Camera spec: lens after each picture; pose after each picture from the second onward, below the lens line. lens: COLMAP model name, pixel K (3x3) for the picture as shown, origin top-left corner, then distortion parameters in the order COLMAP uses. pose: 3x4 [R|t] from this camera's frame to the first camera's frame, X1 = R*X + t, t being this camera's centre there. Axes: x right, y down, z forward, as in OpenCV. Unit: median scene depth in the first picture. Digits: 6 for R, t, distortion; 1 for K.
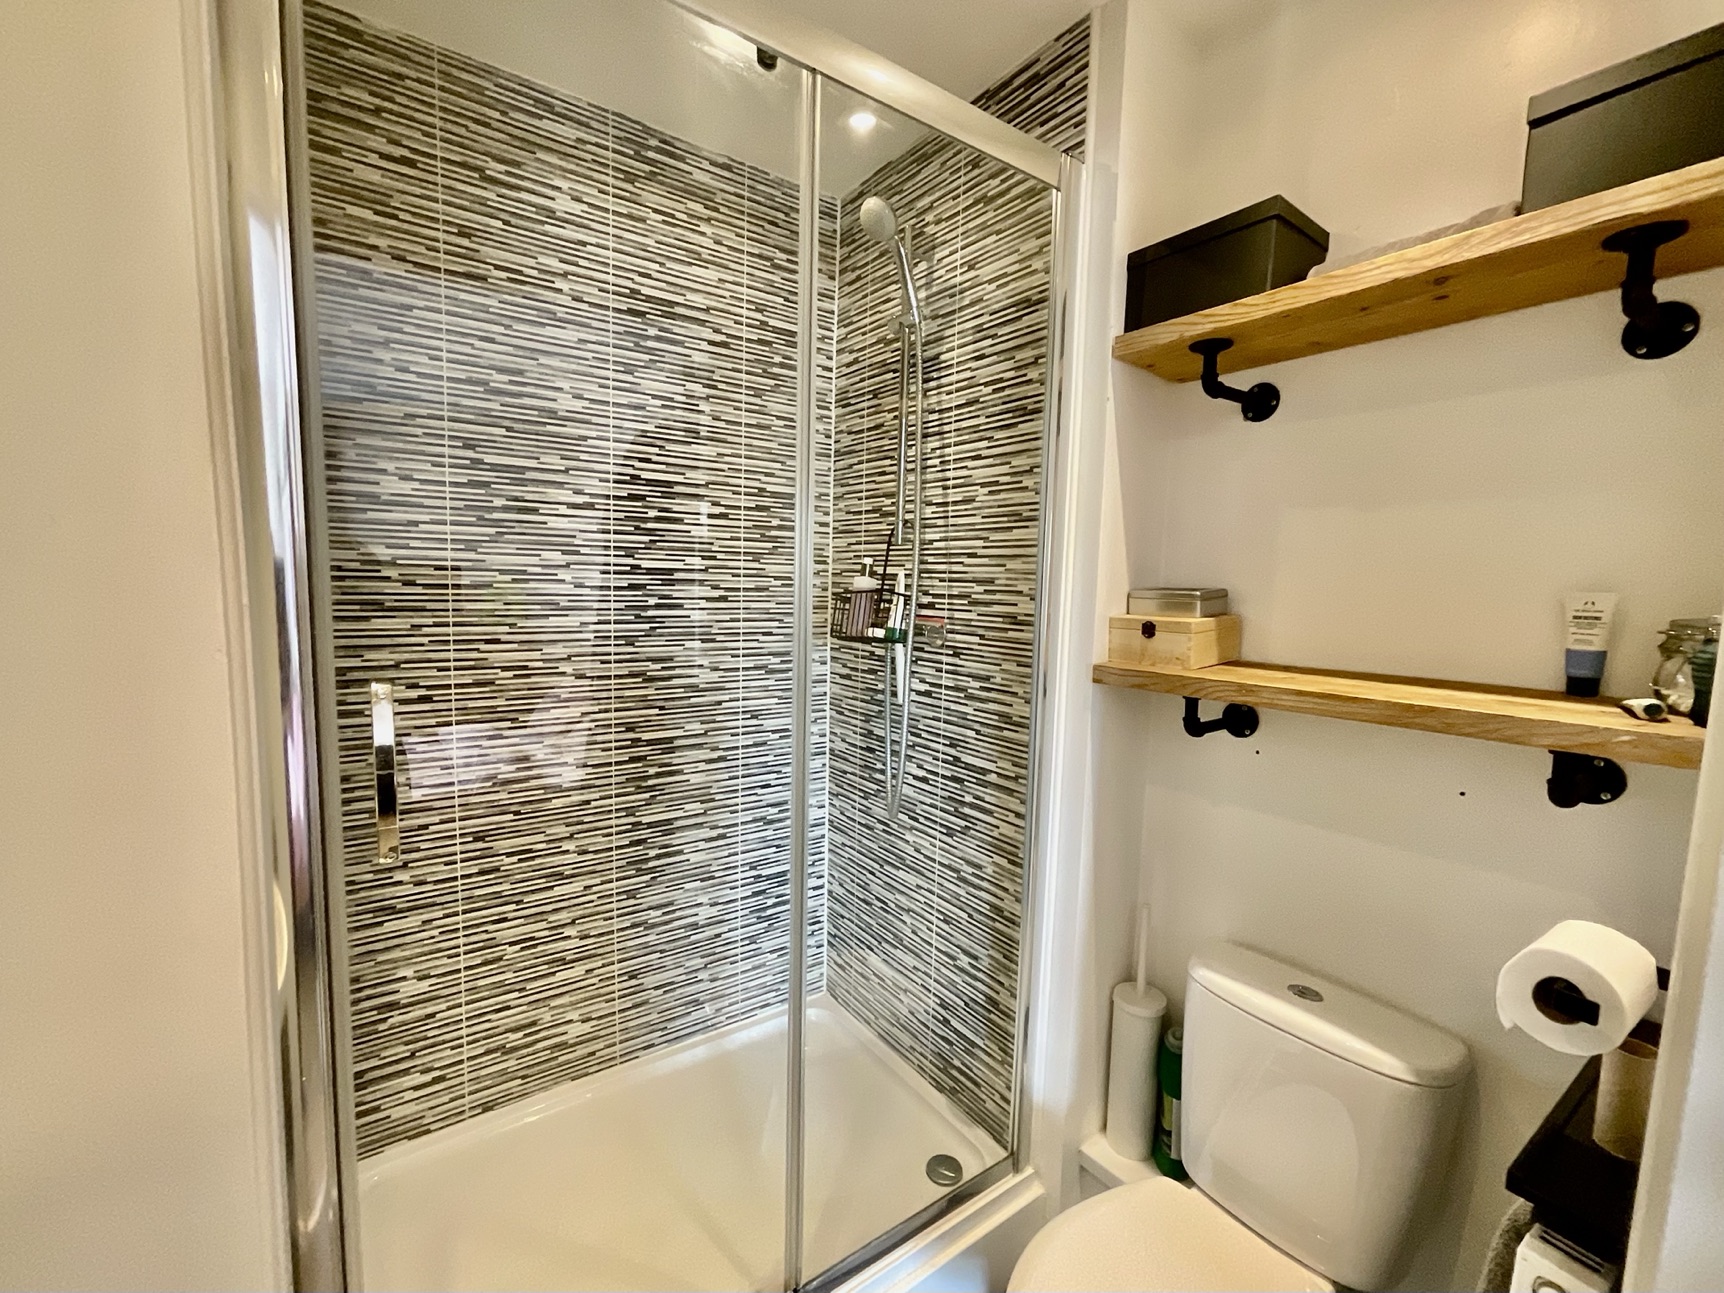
lens RADIAL K [[718.8, 0, 830.6], [0, 718.8, 644.2], [0, 0, 1]] dist [-0.017854, 0.003029]
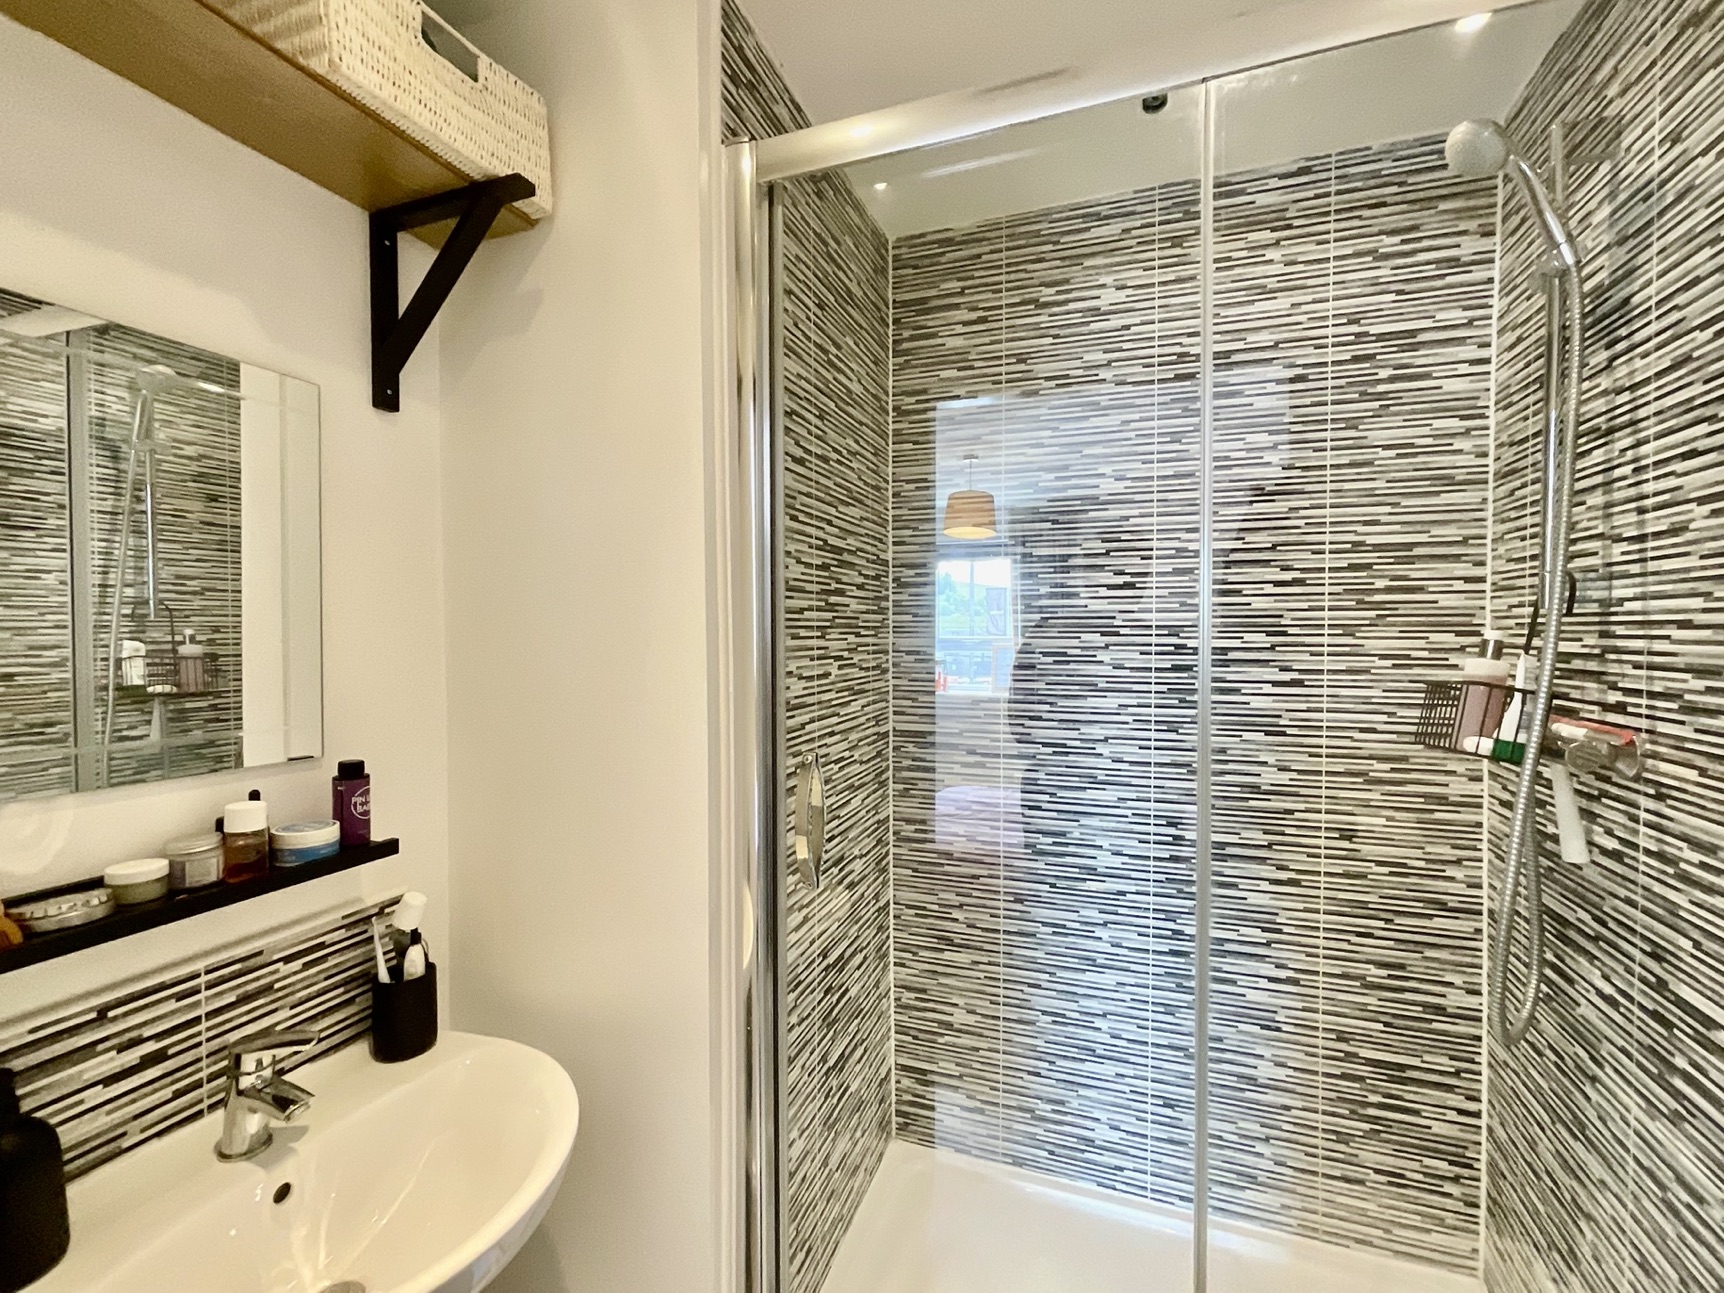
lens RADIAL K [[718.8, 0, 830.6], [0, 718.8, 644.2], [0, 0, 1]] dist [-0.017854, 0.003029]
pose [[0.577264, -0.016355, -0.816394, 0.225099], [-0.055793, 0.996673, -0.059417, -0.032326], [0.814649, 0.079849, 0.574431, 0.112726]]
